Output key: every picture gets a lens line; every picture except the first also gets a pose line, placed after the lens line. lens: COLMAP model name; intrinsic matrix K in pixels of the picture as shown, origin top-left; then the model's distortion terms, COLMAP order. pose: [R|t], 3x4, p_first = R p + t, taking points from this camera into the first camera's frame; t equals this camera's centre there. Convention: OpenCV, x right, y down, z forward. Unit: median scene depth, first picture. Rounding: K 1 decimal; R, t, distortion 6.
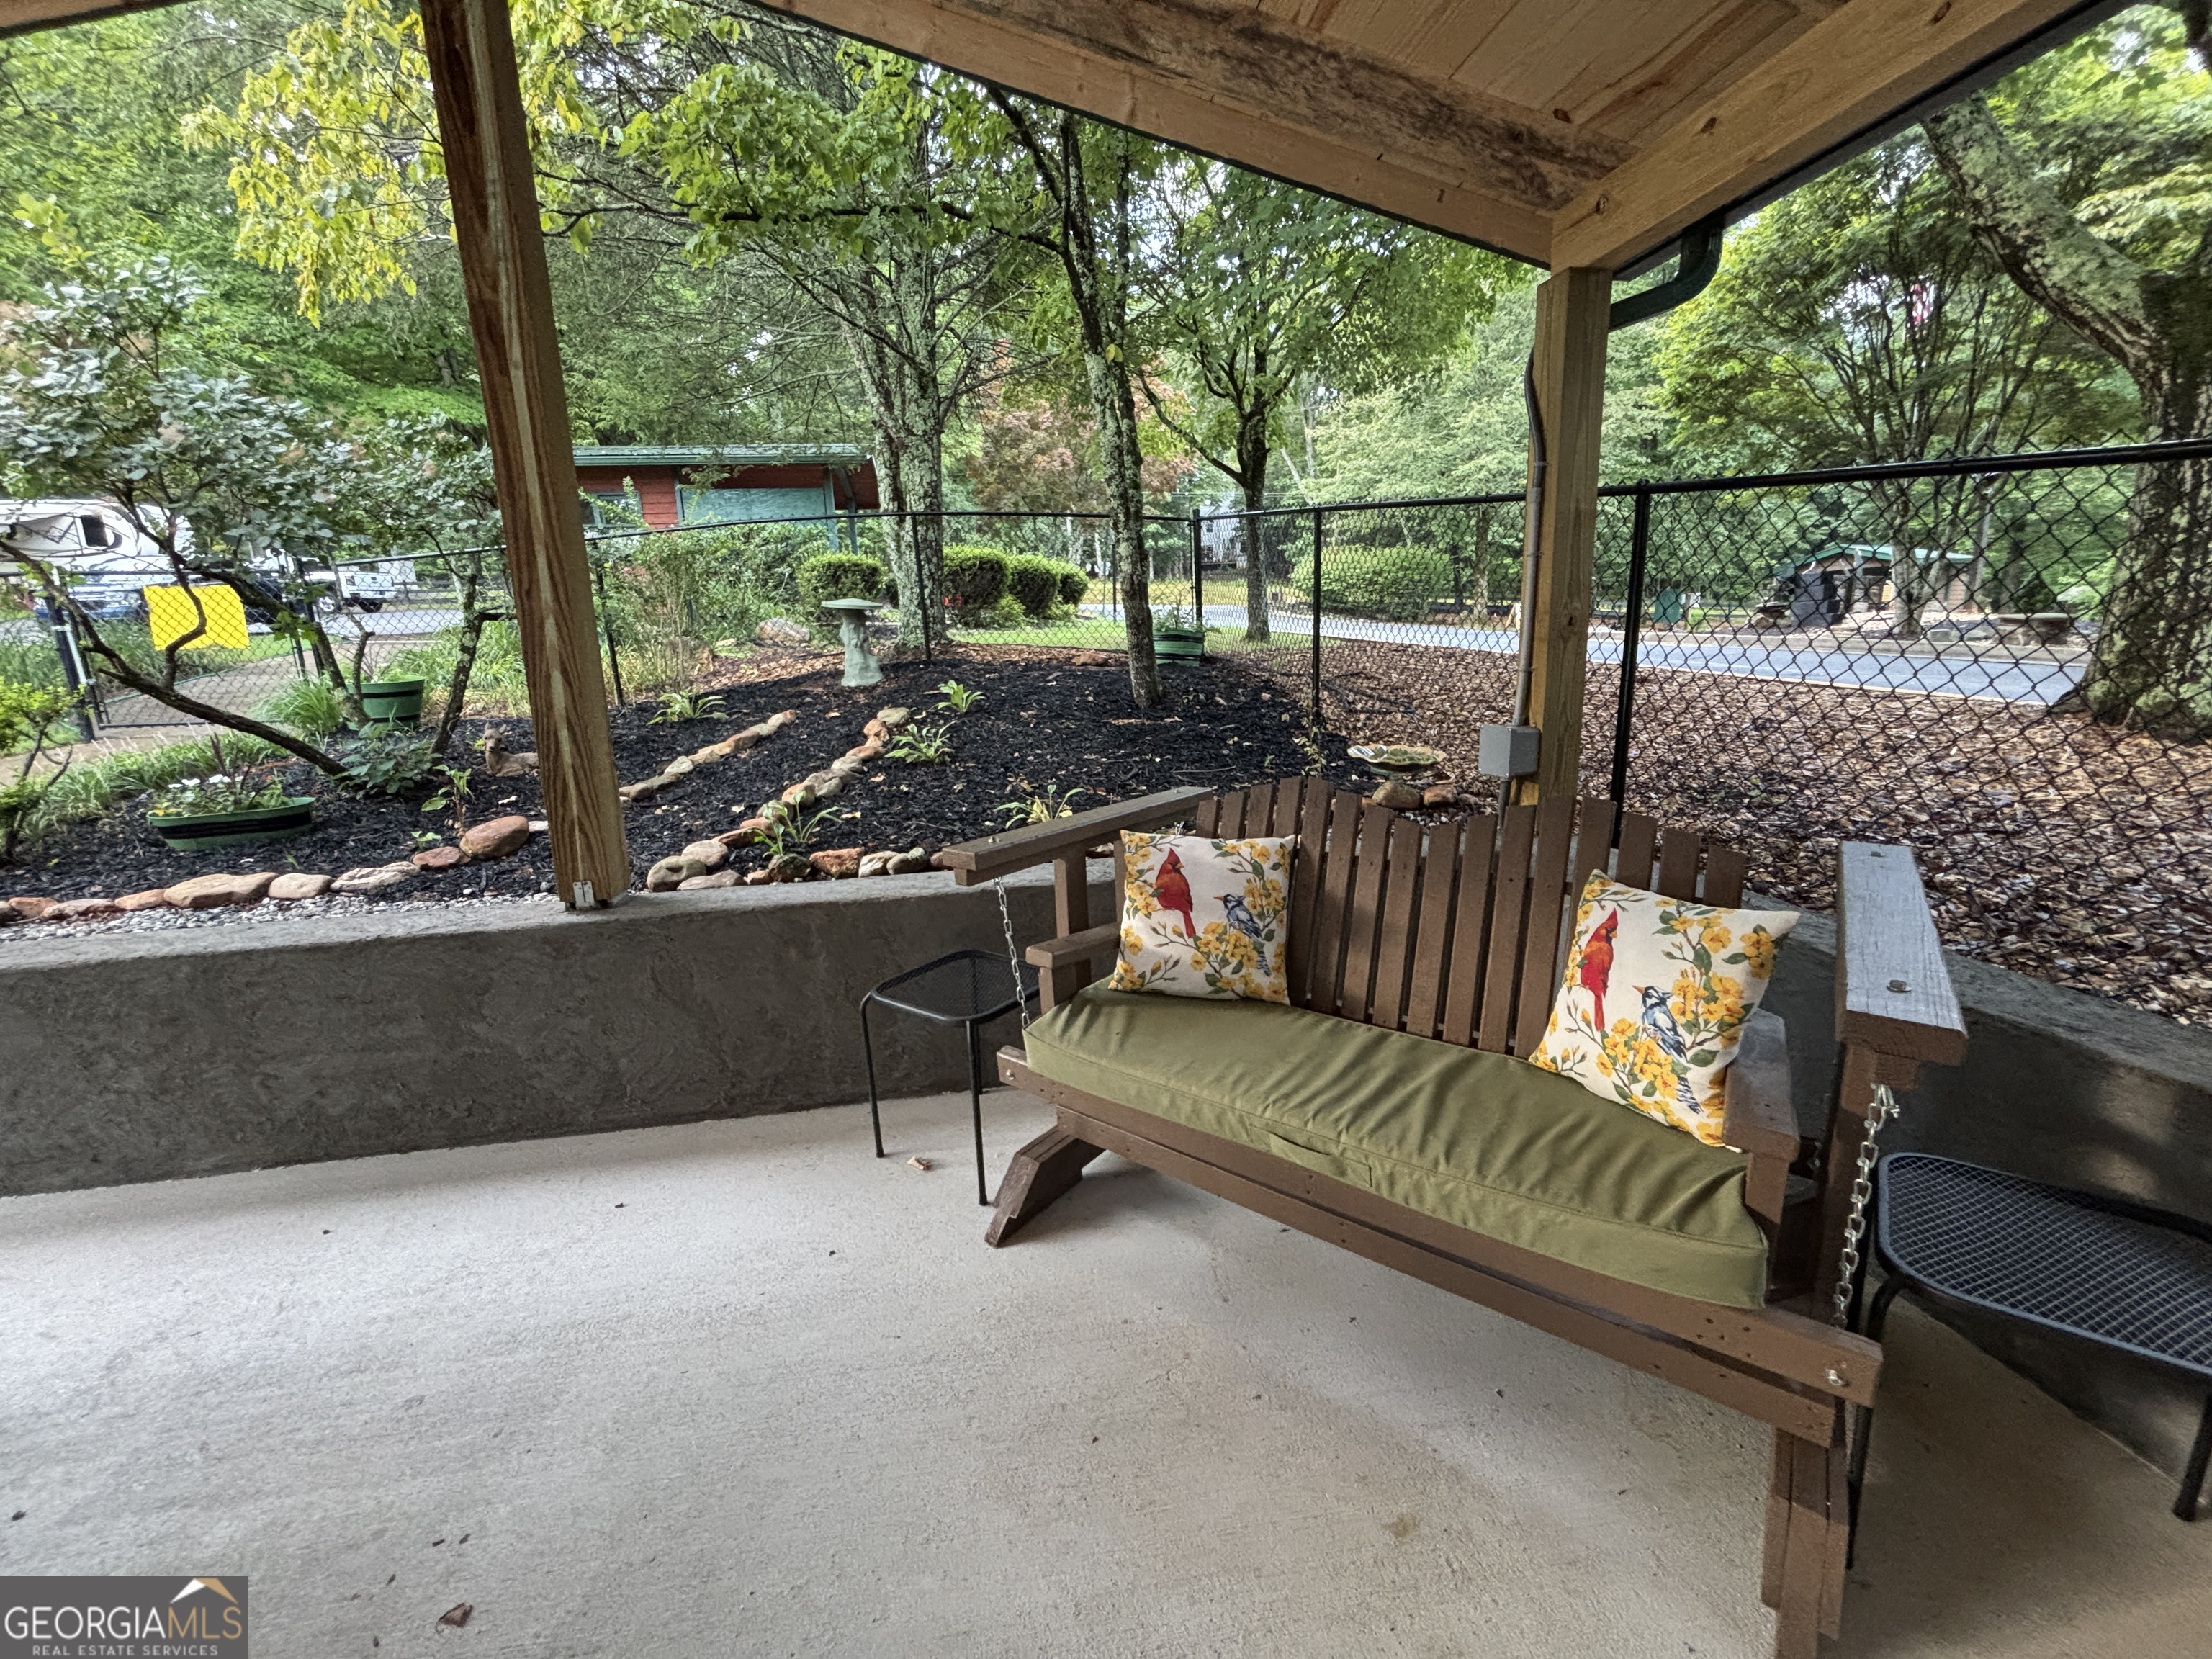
lens RADIAL K [[887.9, 0, 1098.5], [0, 887.9, 829.2], [0, 0, 1]] dist [-0.001233, 0.001167]
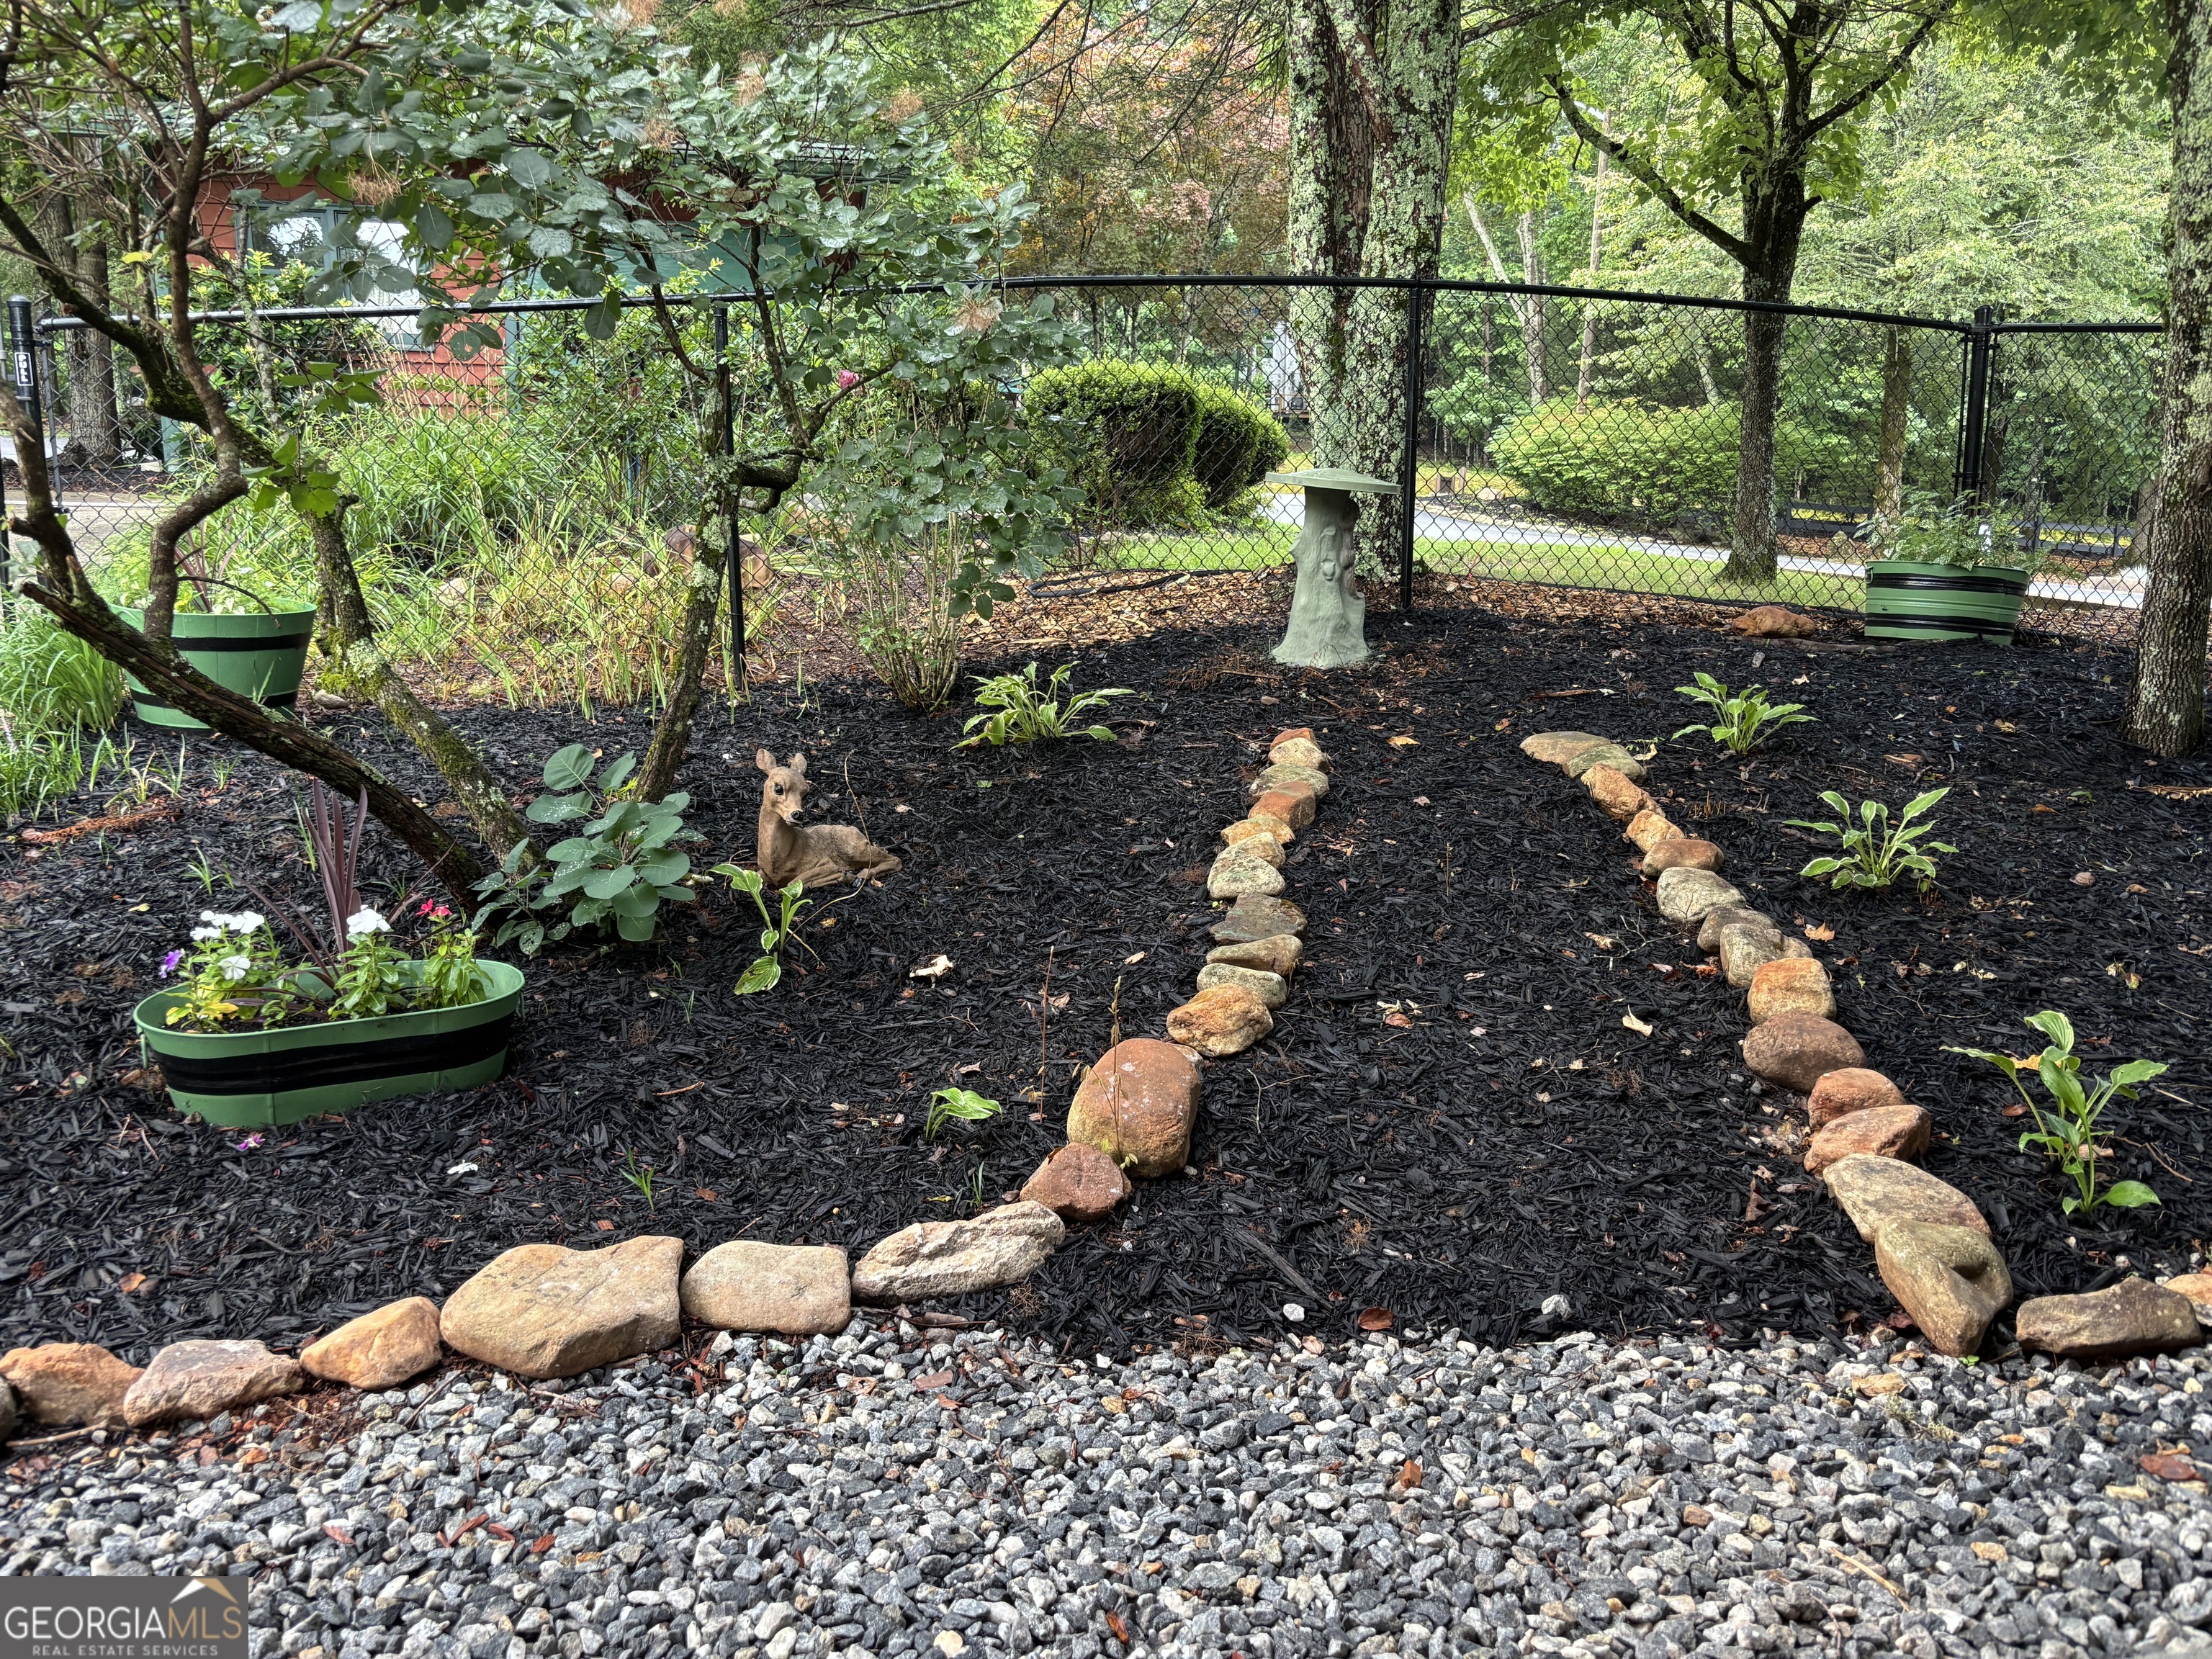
lens RADIAL K [[1660.9, 0, 1101.2], [0, 1660.9, 837.5], [0, 0, 1]] dist [0.045294, -0.056175]
pose [[0.997141, 0.035018, 0.066961, -0.429311], [-0.032386, 0.998675, -0.039988, -0.041251], [-0.068272, 0.037705, 0.996954, 0.193428]]
